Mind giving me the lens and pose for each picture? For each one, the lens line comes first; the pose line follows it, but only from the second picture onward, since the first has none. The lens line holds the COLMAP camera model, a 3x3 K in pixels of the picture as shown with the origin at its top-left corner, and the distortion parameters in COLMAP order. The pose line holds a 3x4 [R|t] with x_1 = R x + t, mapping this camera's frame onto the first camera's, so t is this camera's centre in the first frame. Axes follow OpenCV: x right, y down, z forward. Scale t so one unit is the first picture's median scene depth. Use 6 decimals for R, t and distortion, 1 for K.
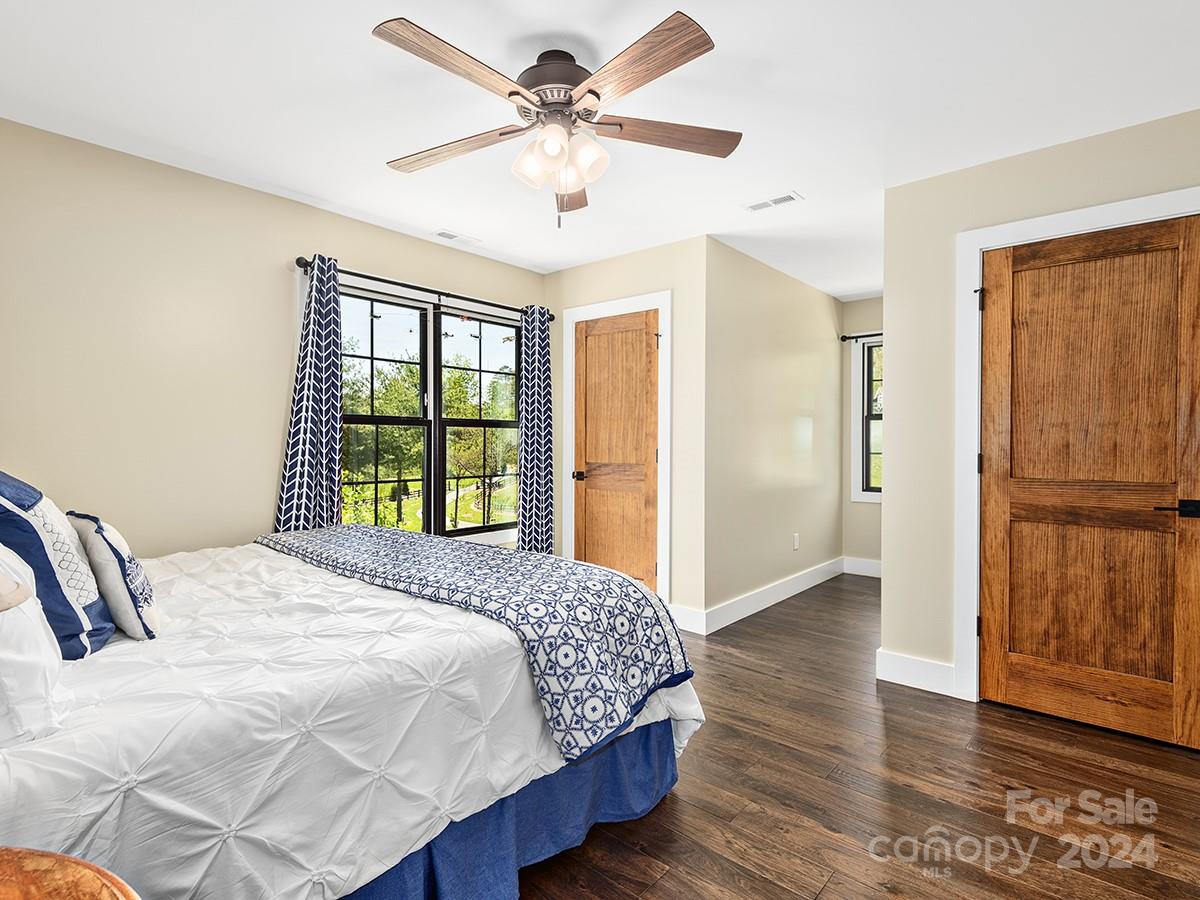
lens RADIAL K [[613.0, 0, 596.7], [0, 613.0, 448.5], [0, 0, 1]] dist [0.017334, -0.011249]
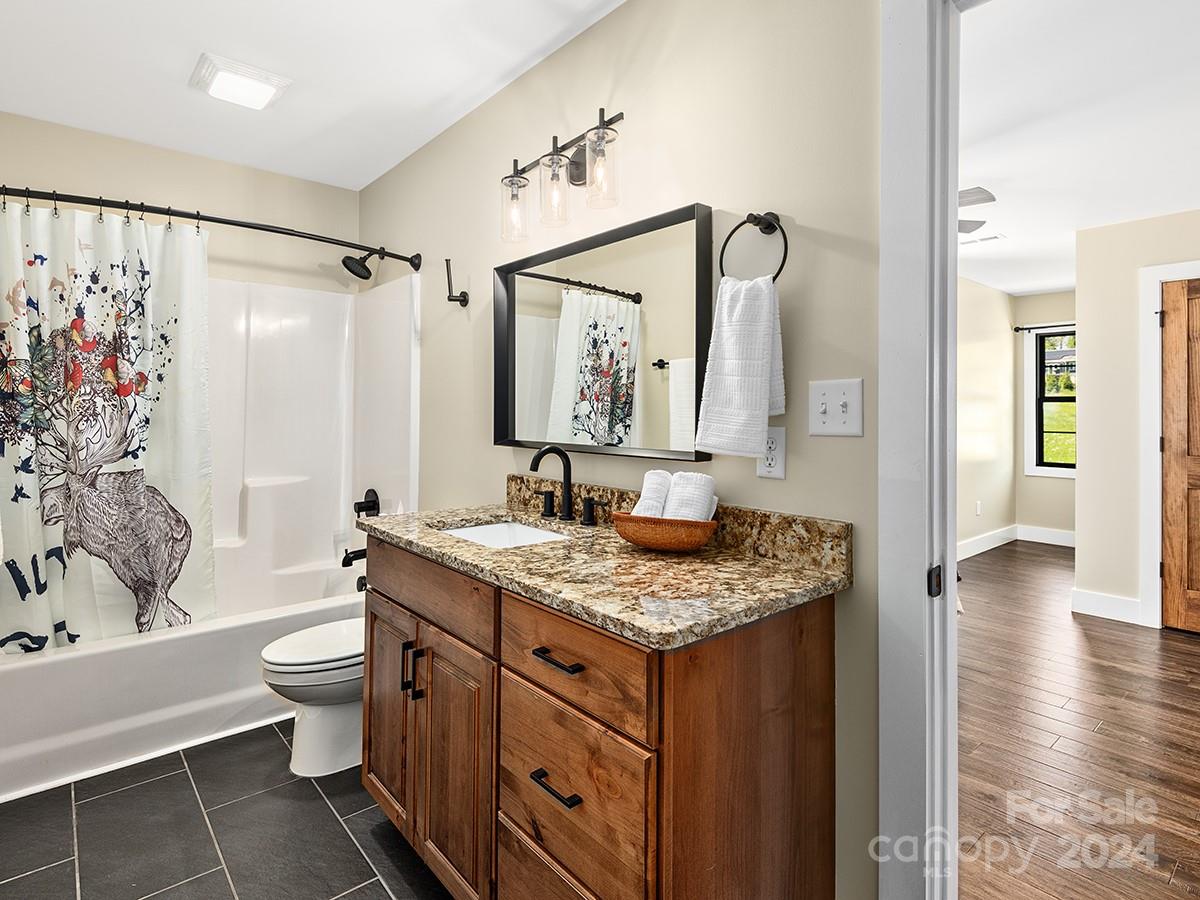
lens RADIAL K [[613.0, 0, 616.1], [0, 613.0, 400.4], [0, 0, 1]] dist [0.017334, -0.011249]
pose [[0.988742, 0.010448, -0.149266, -0.325746], [-0.014674, 0.999521, -0.027234, -0.015987], [0.148910, 0.029117, 0.988422, -0.466856]]
